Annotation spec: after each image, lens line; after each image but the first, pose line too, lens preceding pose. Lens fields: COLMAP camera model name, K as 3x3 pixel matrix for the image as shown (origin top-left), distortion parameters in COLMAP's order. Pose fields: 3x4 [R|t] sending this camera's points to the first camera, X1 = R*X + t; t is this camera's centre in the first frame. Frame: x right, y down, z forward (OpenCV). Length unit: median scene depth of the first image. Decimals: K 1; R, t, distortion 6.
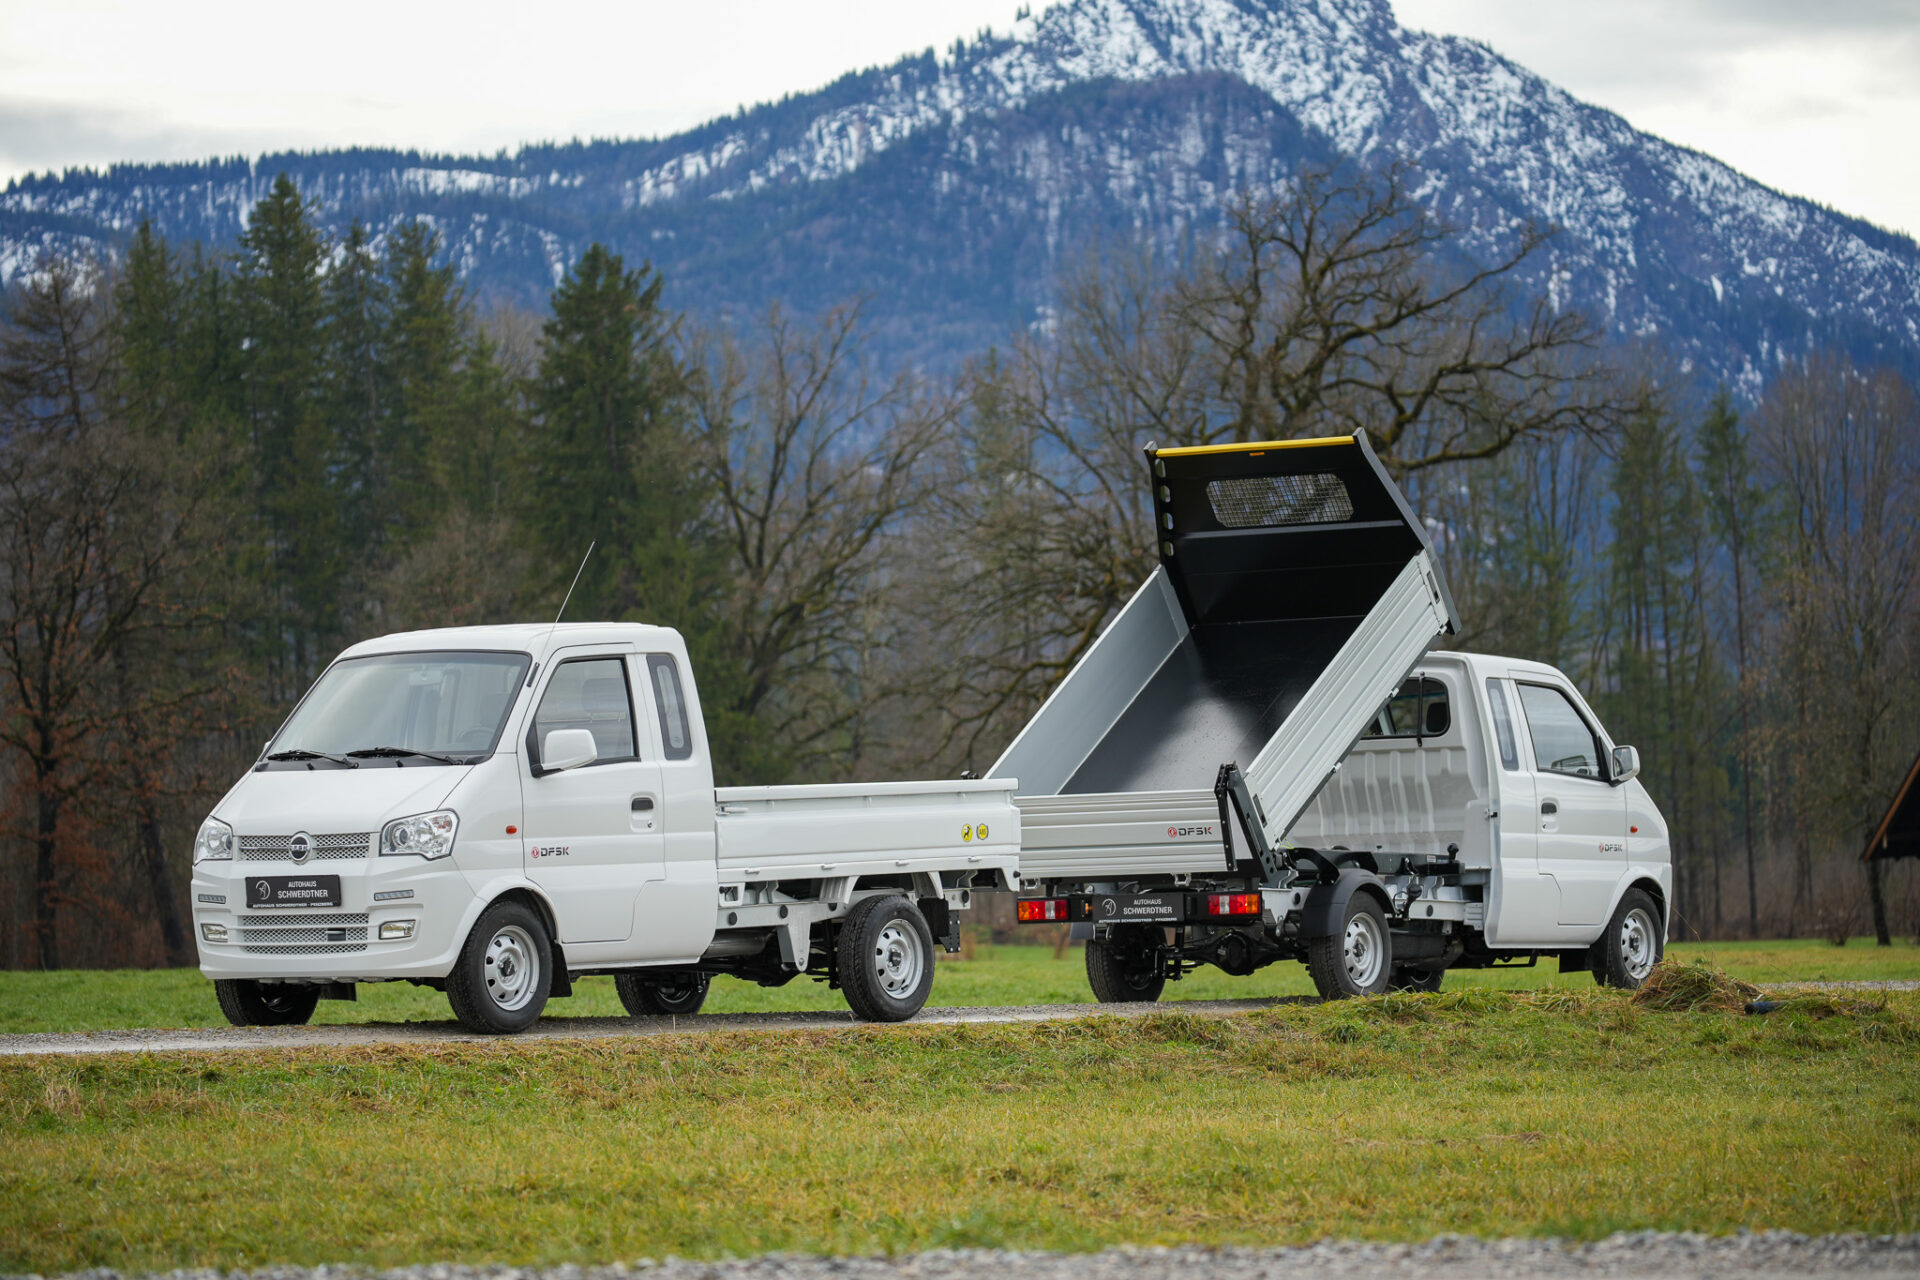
lens RADIAL K [[9235.0, 0, 960.0], [0, 9235.0, 640.0], [0, 0, 1]] dist [0.136342, 2.734101]
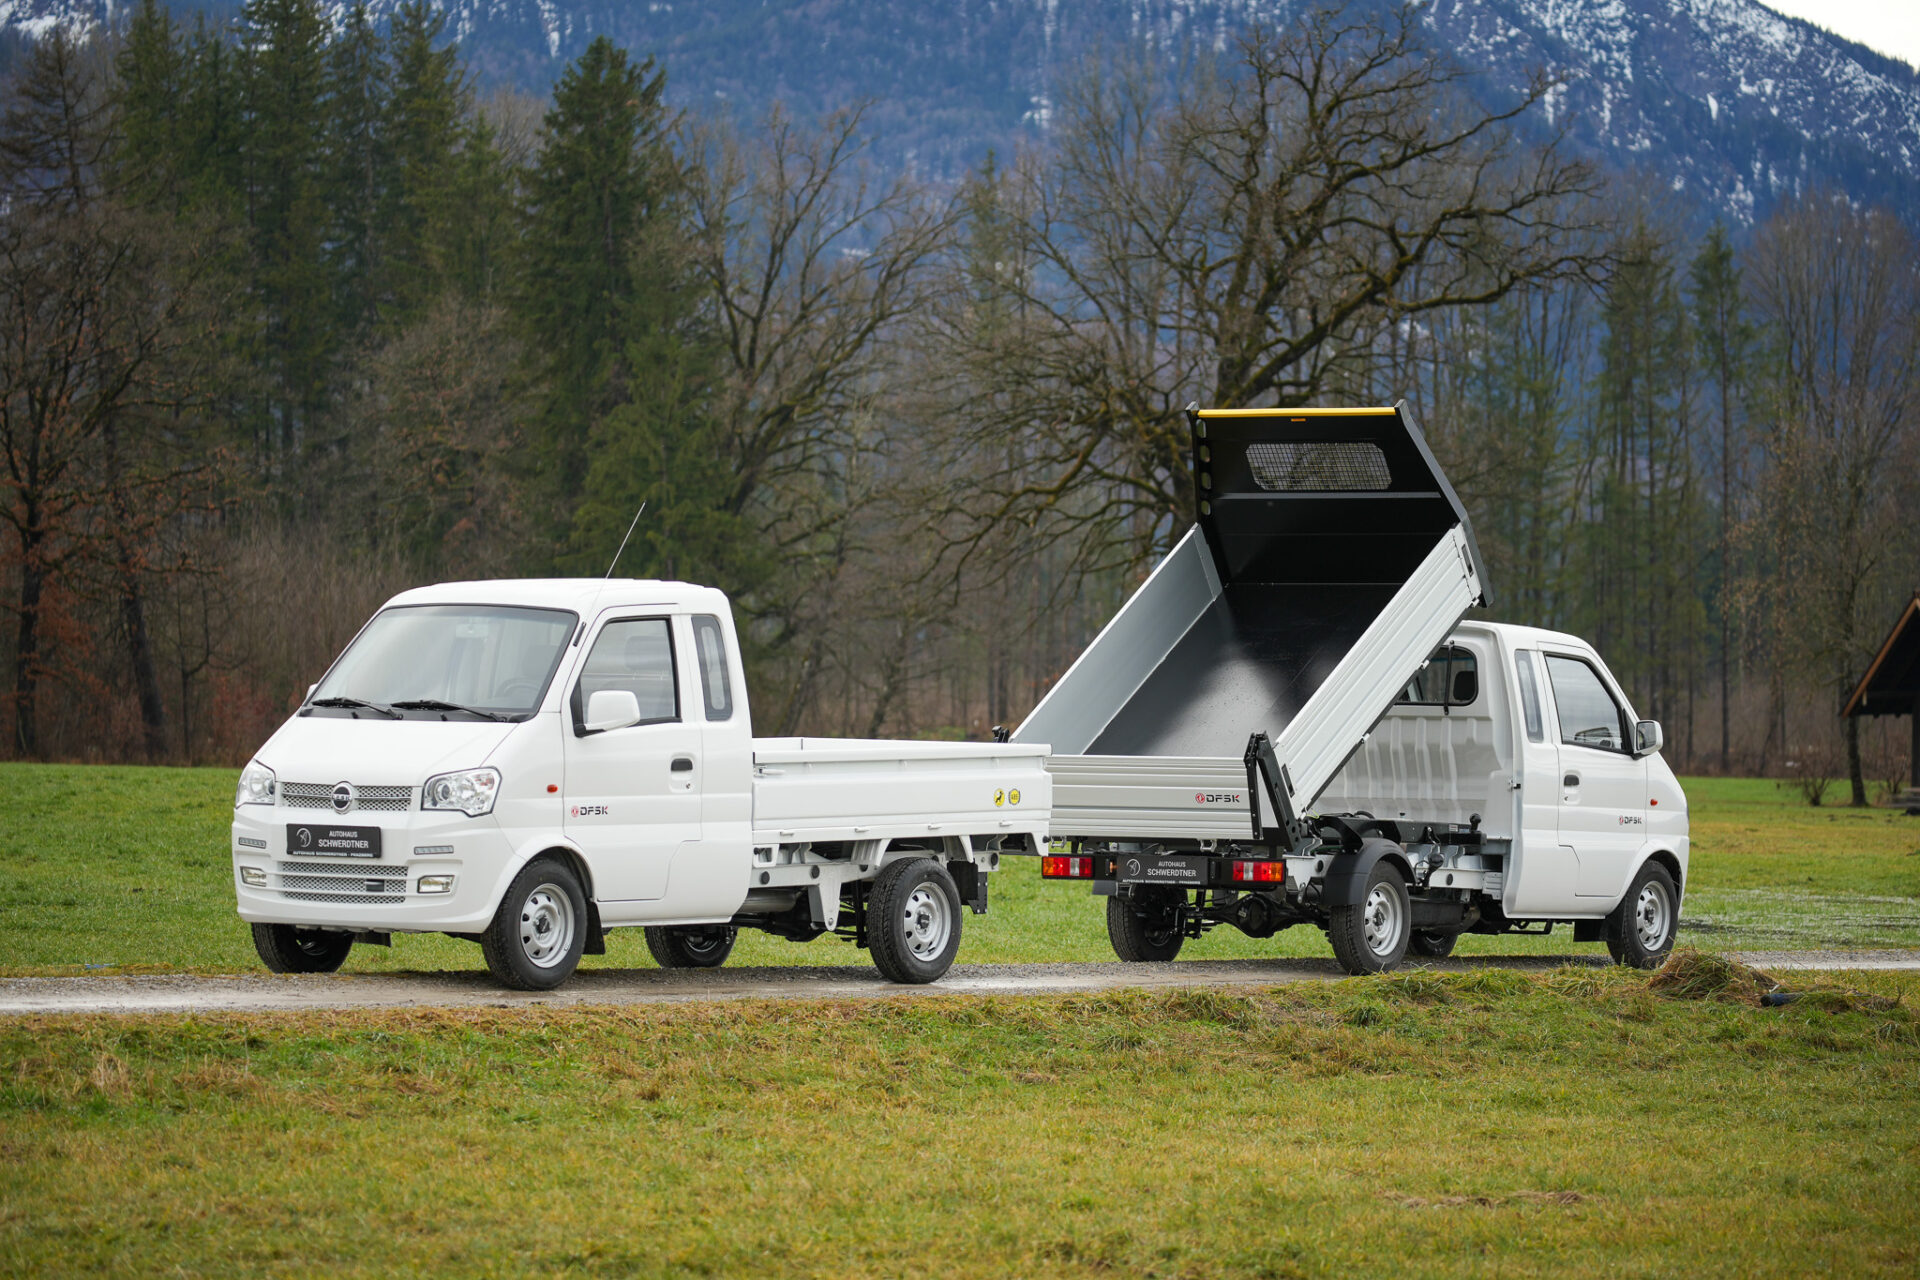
lens RADIAL K [[9235.0, 0, 960.0], [0, 9235.0, 640.0], [0, 0, 1]] dist [0.136342, 2.734101]
pose [[0.999100, 0.042241, 0.003876, -0.002253], [-0.042325, 0.998787, 0.025180, -0.005951], [-0.002808, -0.025321, 0.999675, -0.002085]]
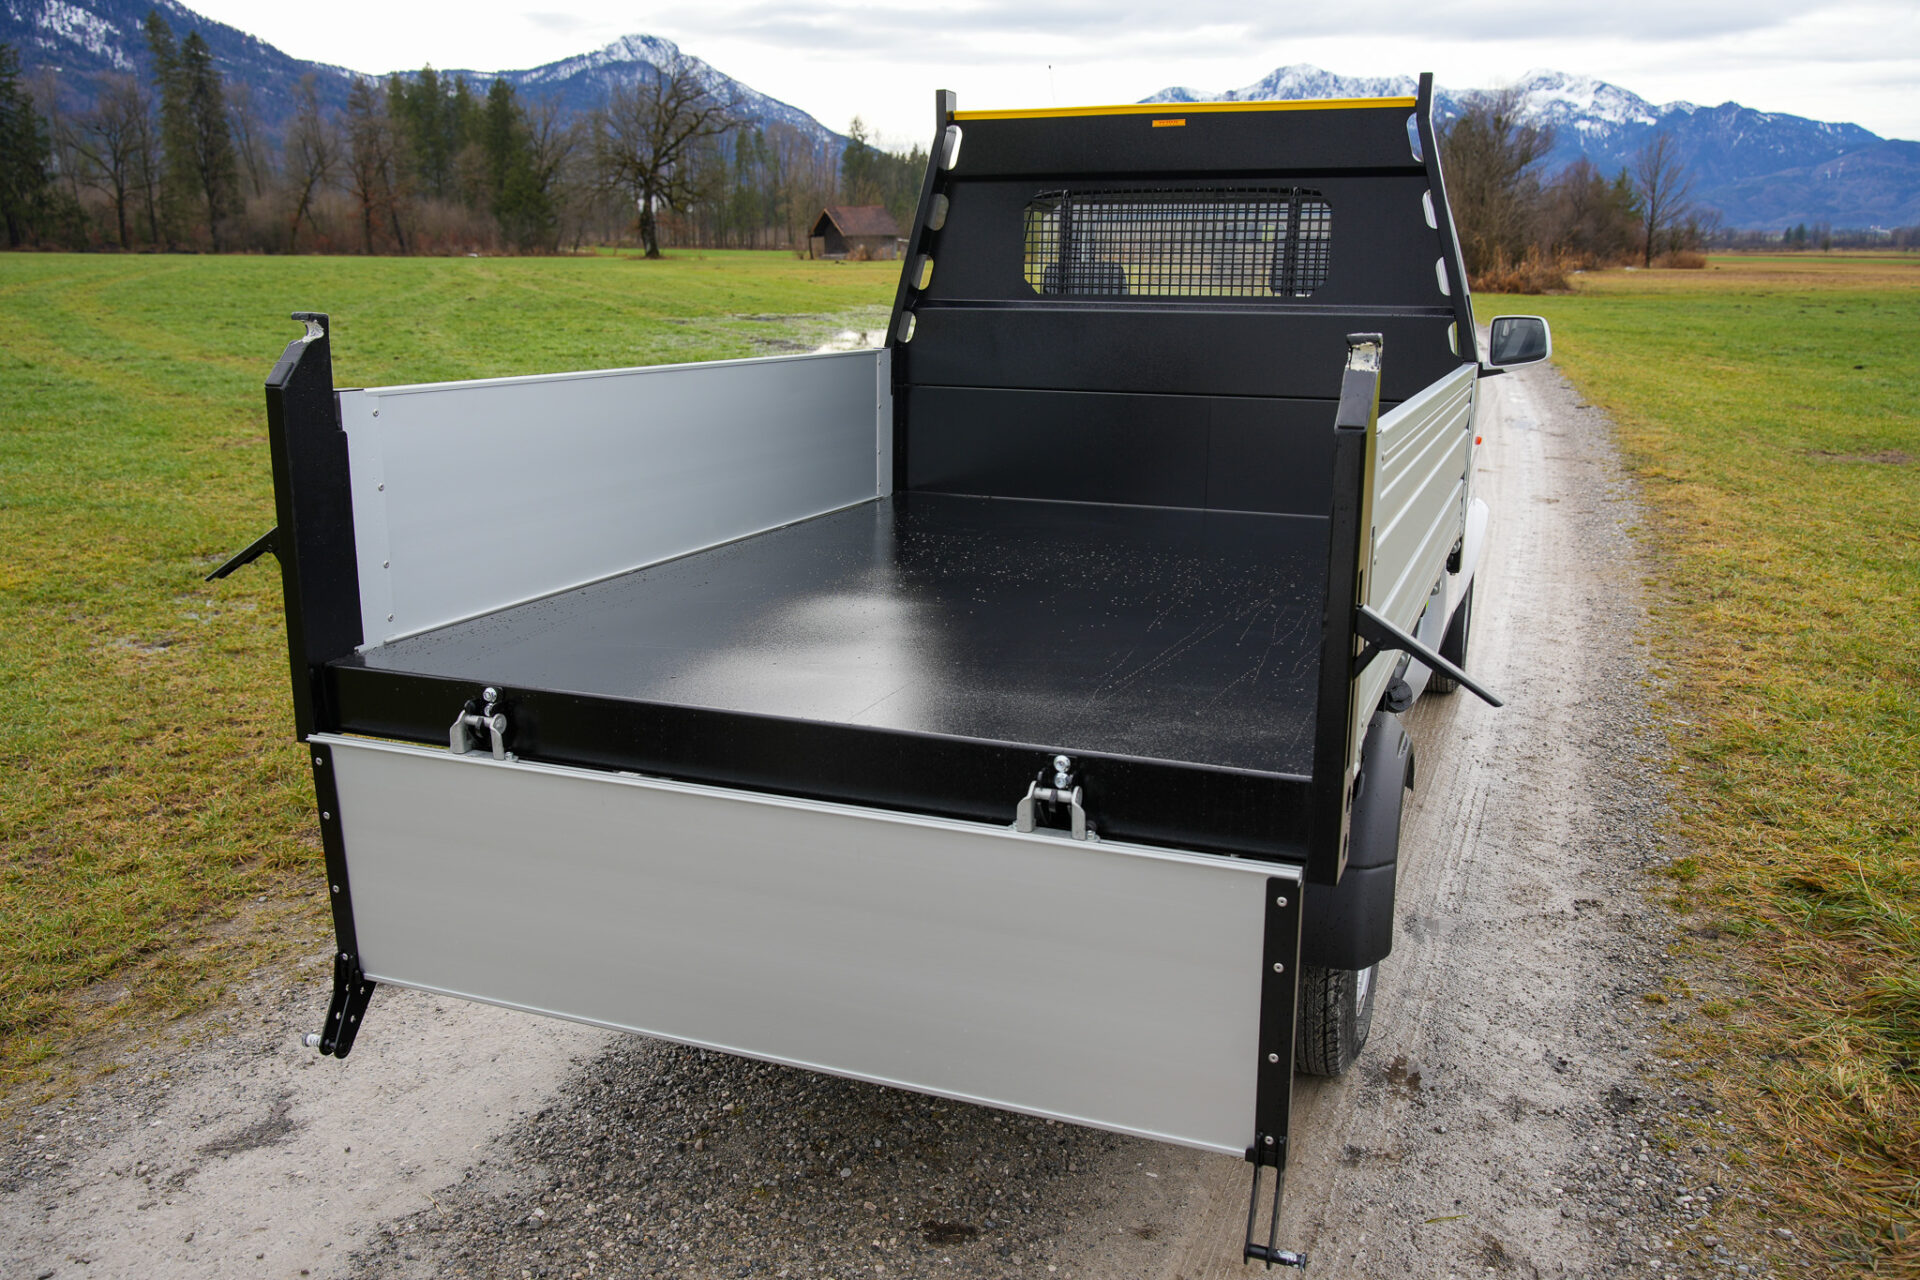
lens RADIAL K [[1560.8, 0, 960.0], [0, 1560.8, 640.0], [0, 0, 1]] dist [0.002882, 0.001365]
pose [[0.975435, -0.030154, 0.218213, 0.003923], [-0.031937, 0.960764, 0.275523, 0.001710], [-0.217959, -0.275724, 0.936200, 0.275621]]
